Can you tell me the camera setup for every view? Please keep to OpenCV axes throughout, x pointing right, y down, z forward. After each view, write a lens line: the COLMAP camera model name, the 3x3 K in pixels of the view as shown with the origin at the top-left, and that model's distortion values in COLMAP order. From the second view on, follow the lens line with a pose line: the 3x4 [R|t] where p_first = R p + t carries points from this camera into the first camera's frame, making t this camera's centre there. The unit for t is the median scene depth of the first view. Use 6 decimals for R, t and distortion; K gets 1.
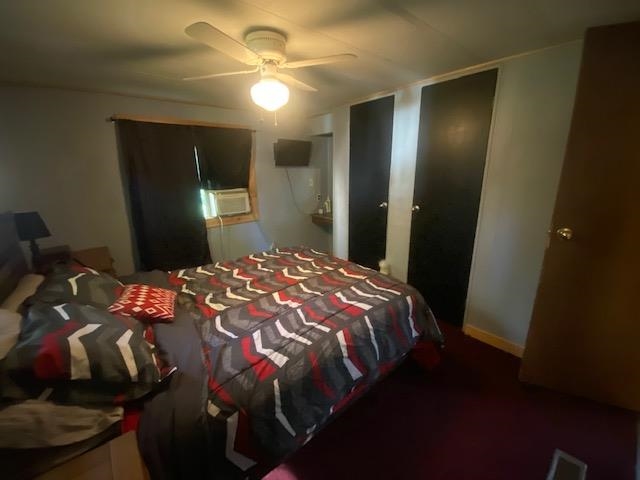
lens RADIAL K [[258.3, 0, 320.0], [0, 258.3, 233.7], [0, 0, 1]] dist [-0.002985, -0.003543]
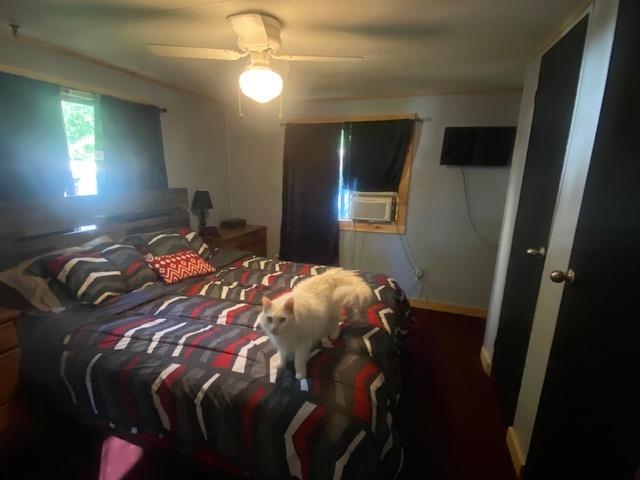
lens RADIAL K [[296.6, 0, 319.9], [0, 296.6, 244.7], [0, 0, 1]] dist [-0.001297, -0.000456]
pose [[0.520340, 0.232378, -0.821734, 0.781783], [-0.227254, 0.965246, 0.129060, -0.167651], [0.823166, 0.119587, 0.555065, 0.623971]]
